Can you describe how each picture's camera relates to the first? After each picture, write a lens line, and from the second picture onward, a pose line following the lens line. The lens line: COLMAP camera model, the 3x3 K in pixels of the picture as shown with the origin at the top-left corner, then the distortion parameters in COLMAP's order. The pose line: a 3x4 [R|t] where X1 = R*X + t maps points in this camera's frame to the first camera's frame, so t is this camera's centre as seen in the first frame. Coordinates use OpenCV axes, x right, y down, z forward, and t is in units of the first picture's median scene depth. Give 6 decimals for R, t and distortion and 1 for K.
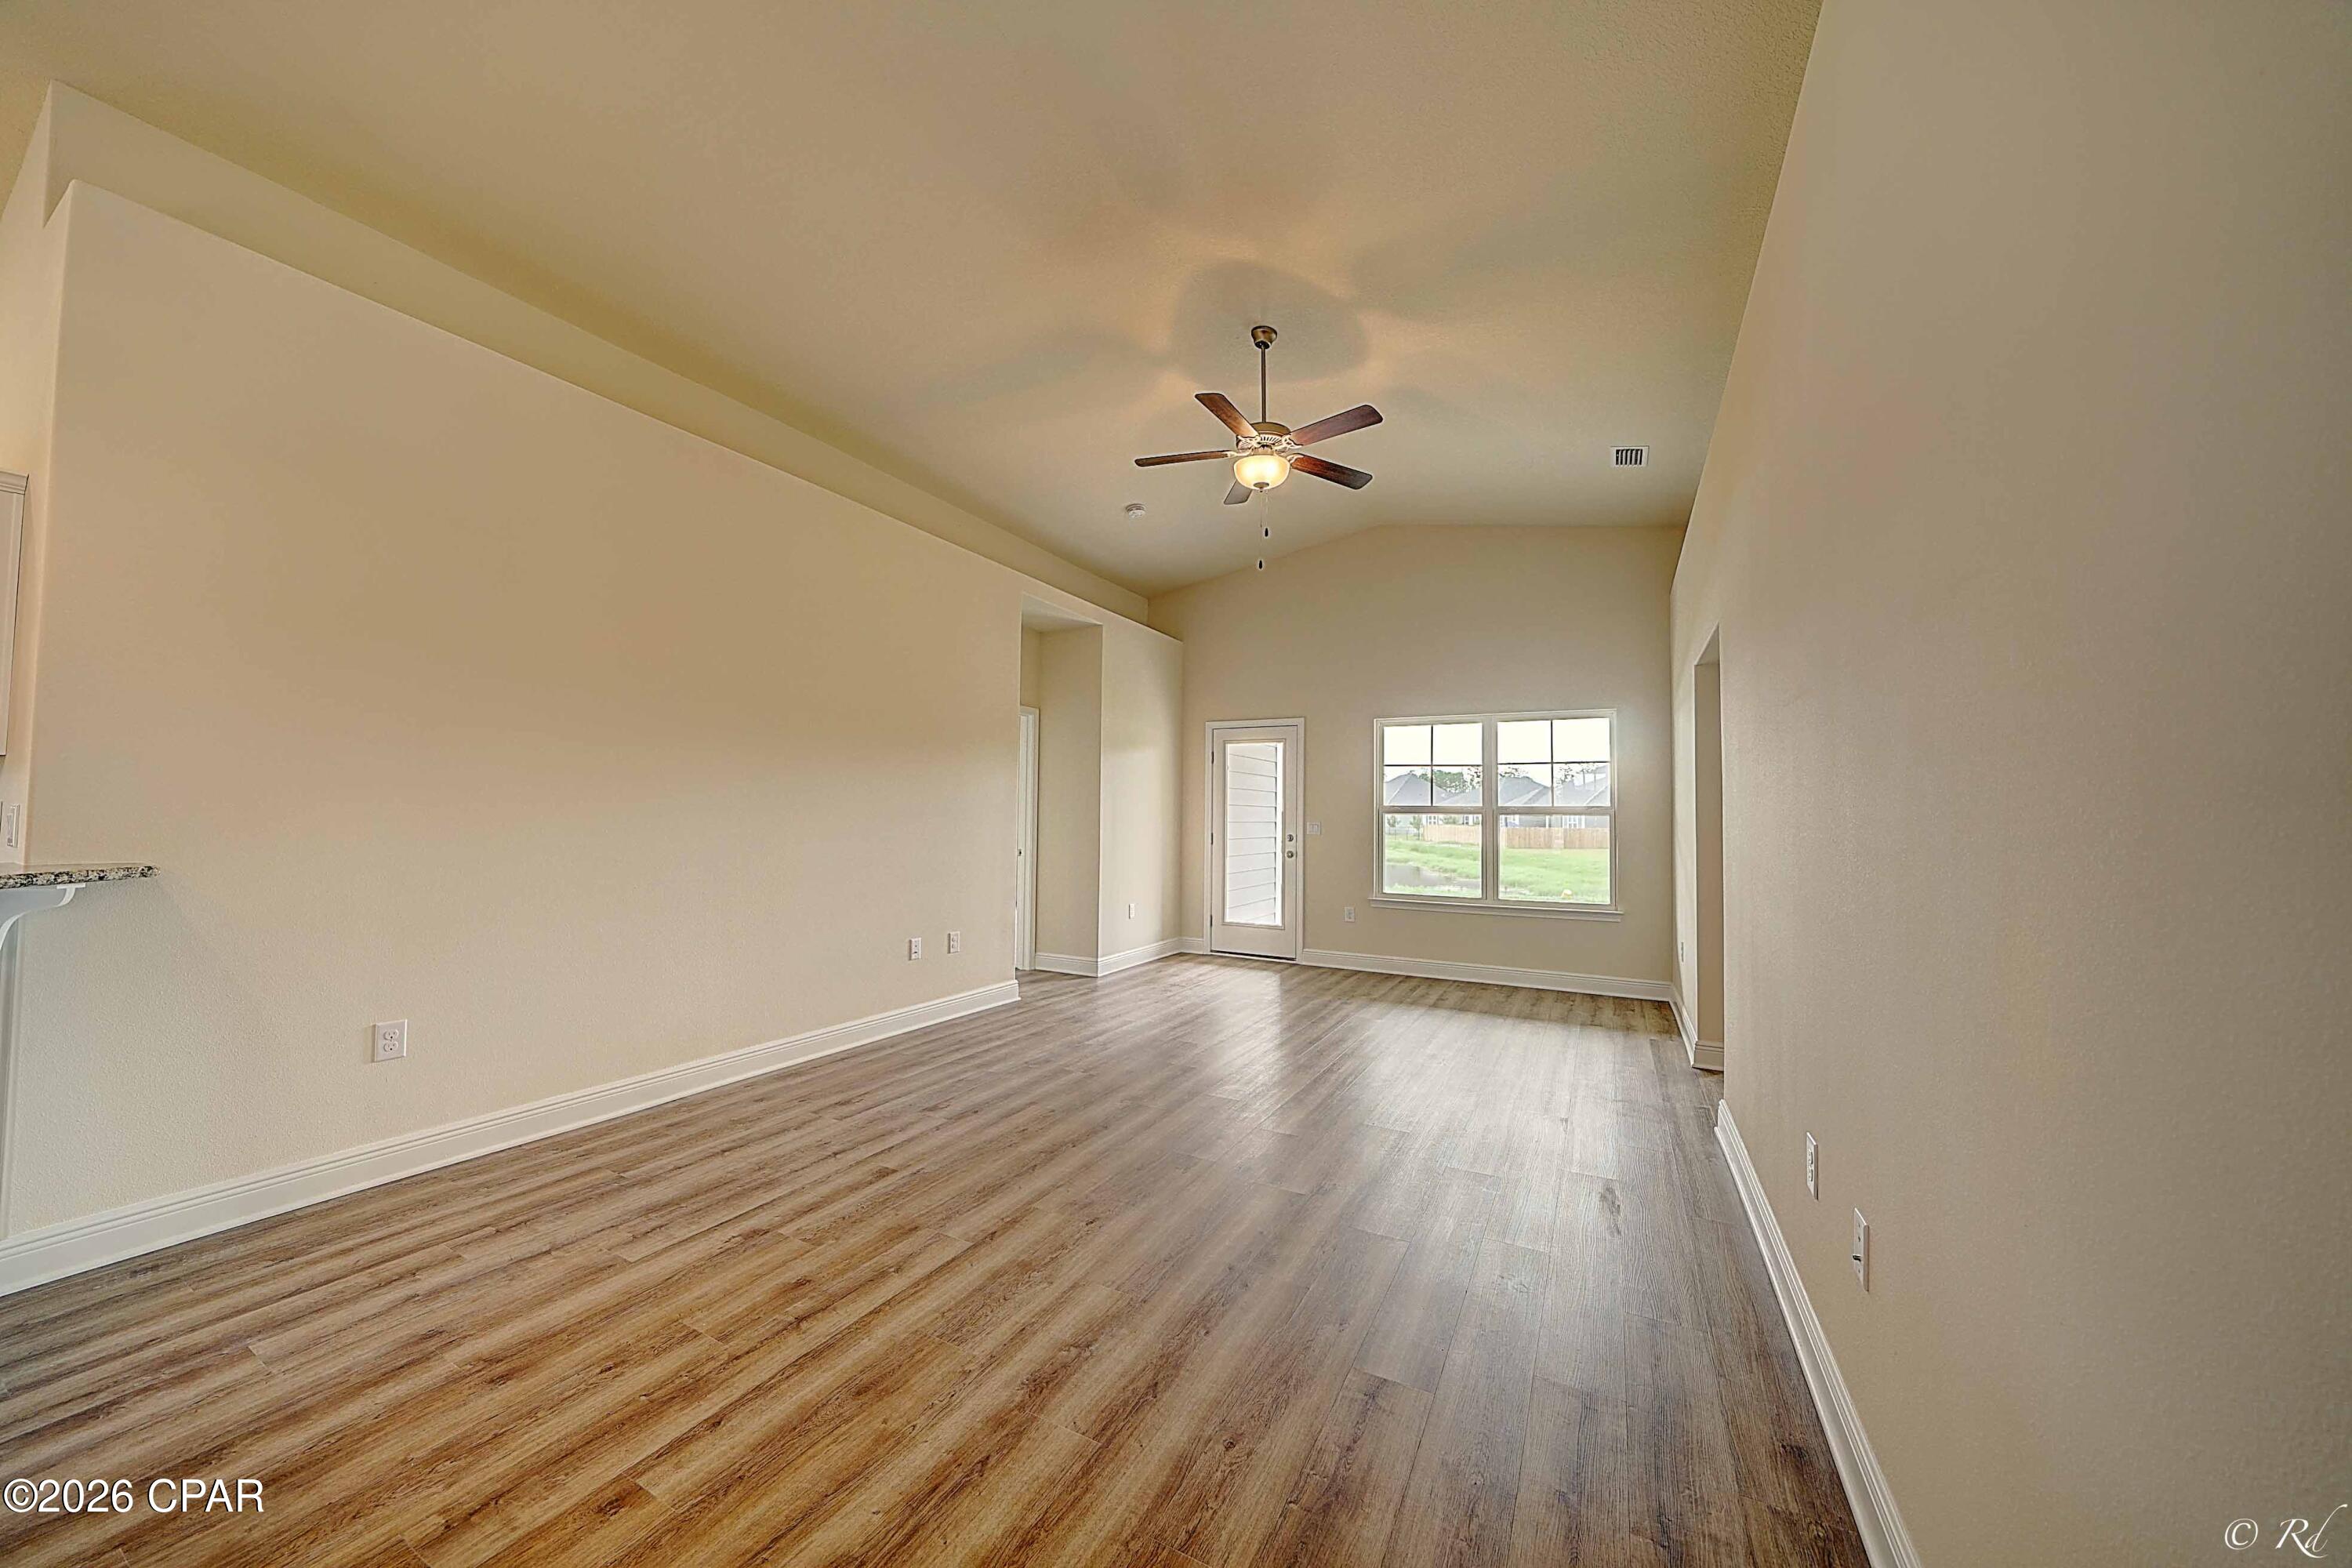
lens RADIAL K [[814.8, 0, 1170.7], [0, 814.8, 788.1], [0, 0, 1]] dist [-0.020013, 0.000611]
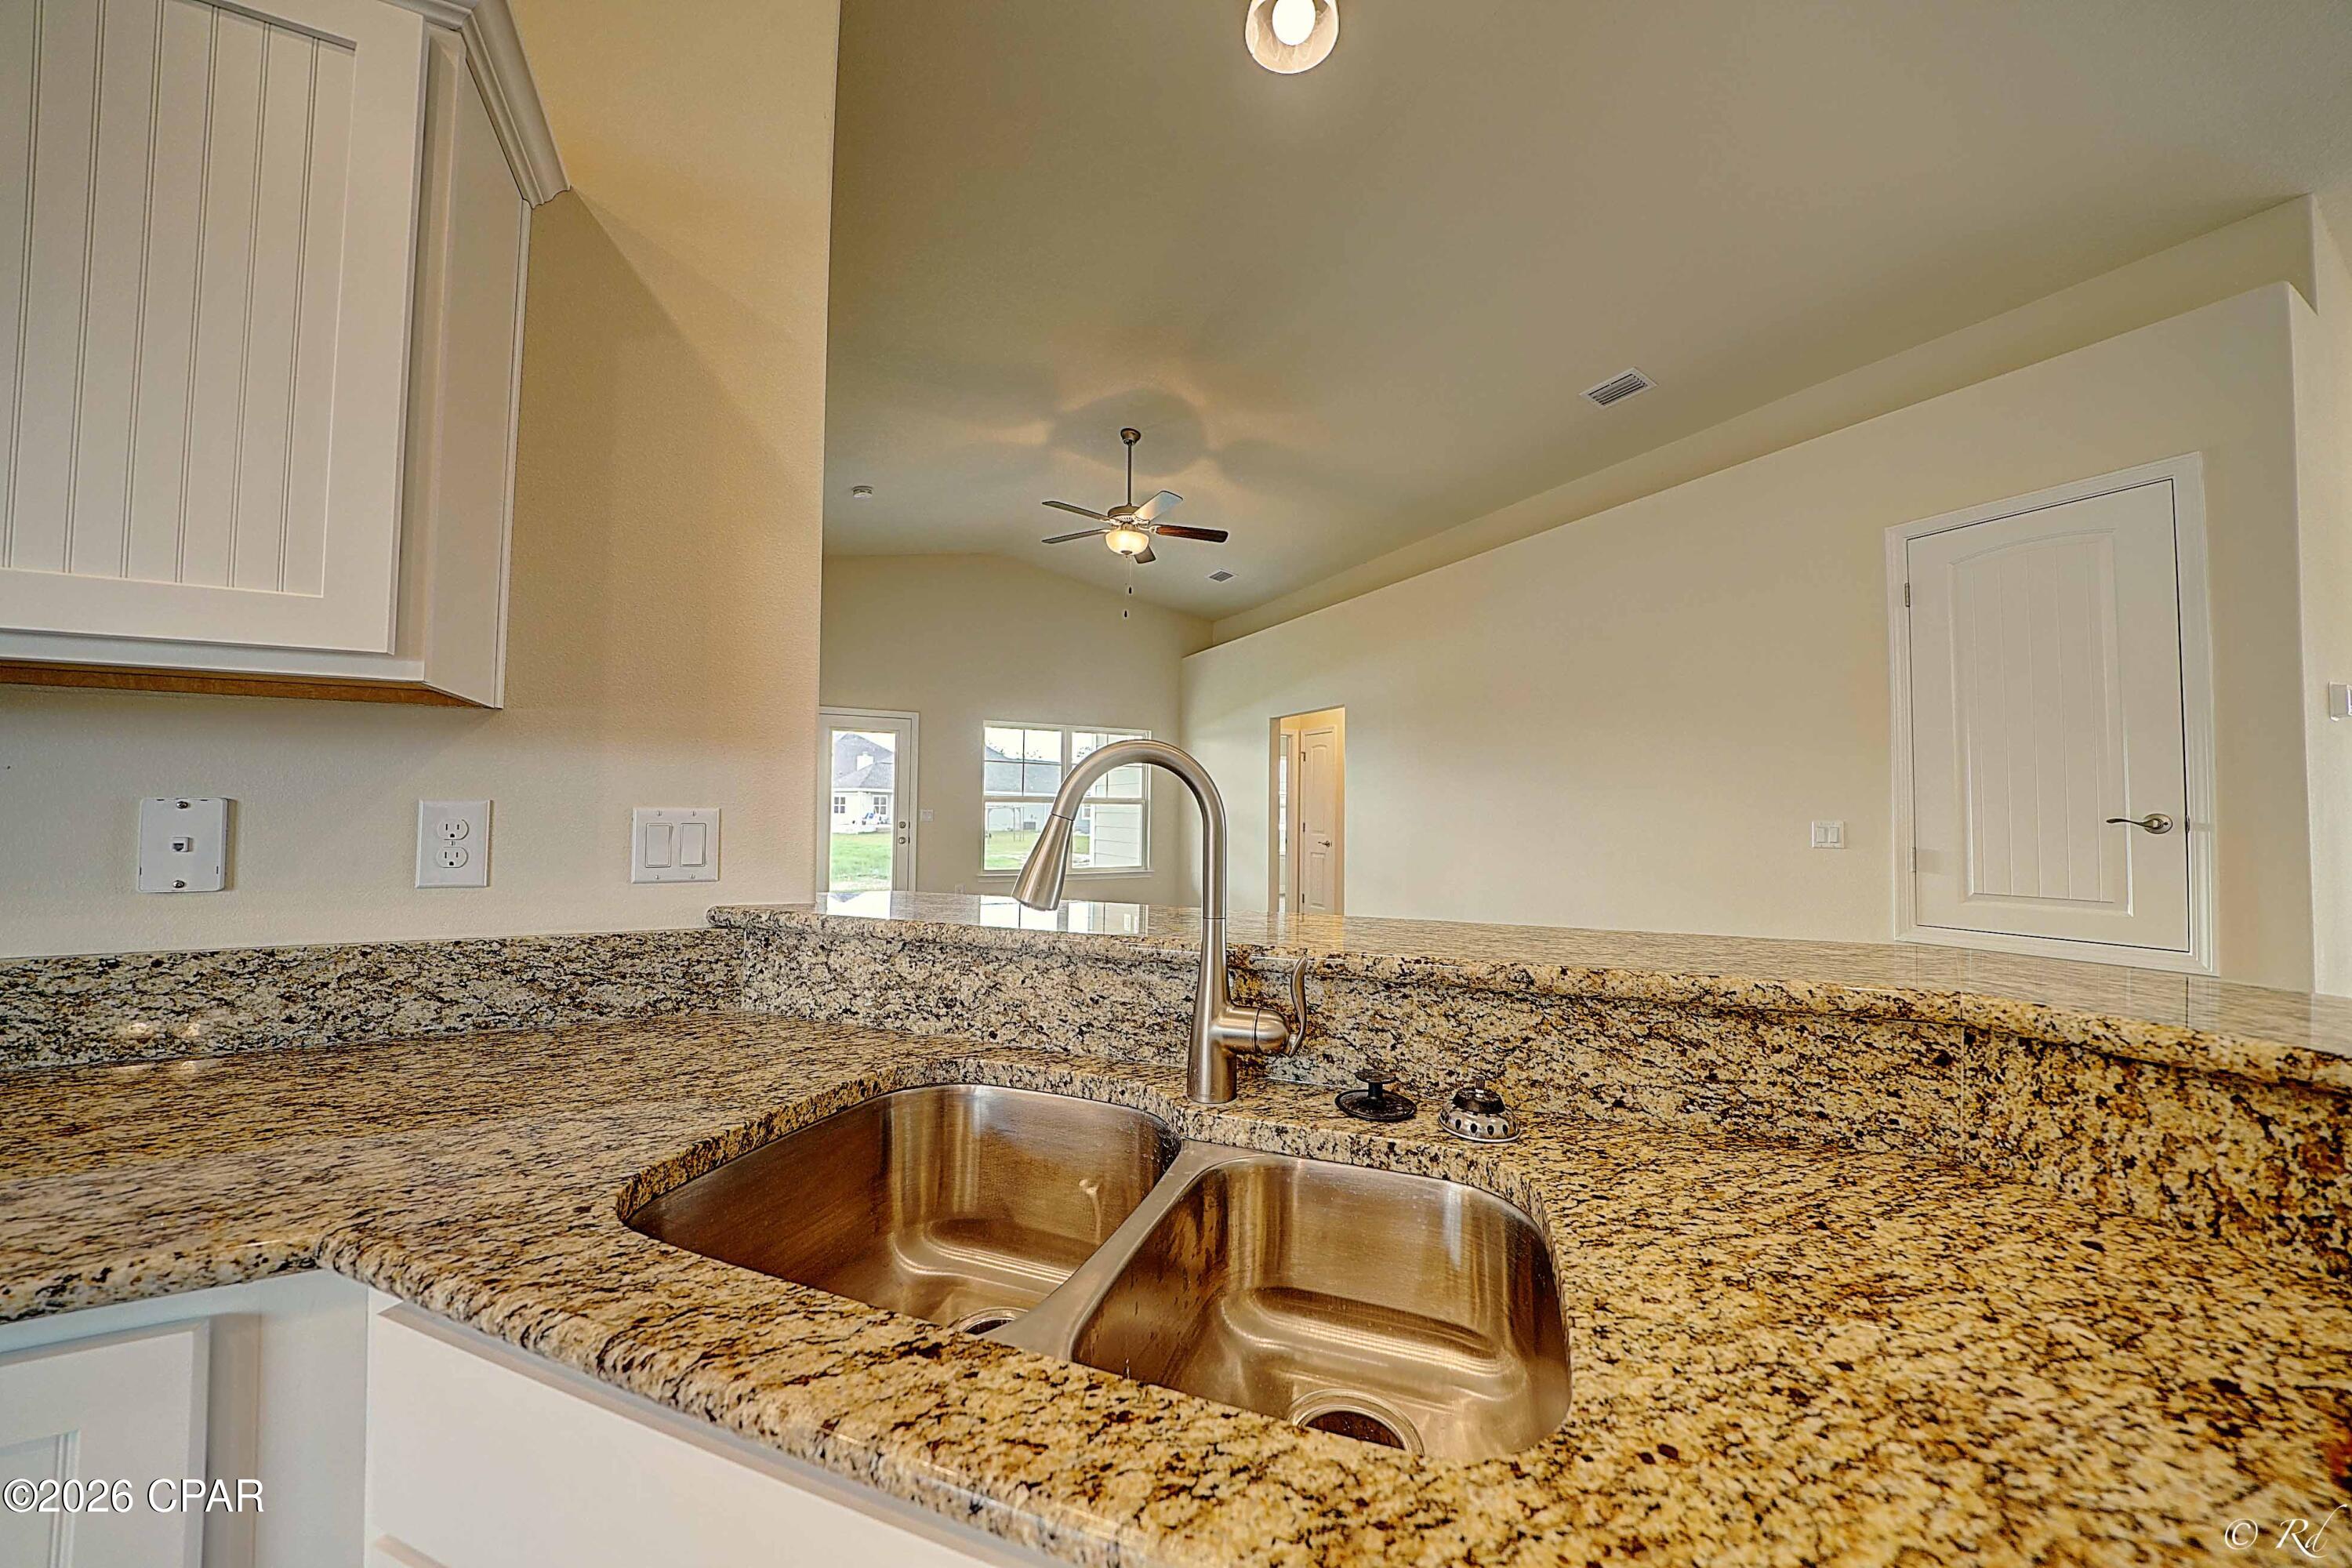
lens RADIAL K [[814.8, 0, 1182.9], [0, 814.8, 783.7], [0, 0, 1]] dist [-0.020013, 0.000611]
pose [[0.567227, 0.019436, 0.823332, -0.830646], [-0.034413, 0.999408, 0.000116, -0.007157], [-0.822842, -0.028400, 0.567560, 0.167869]]
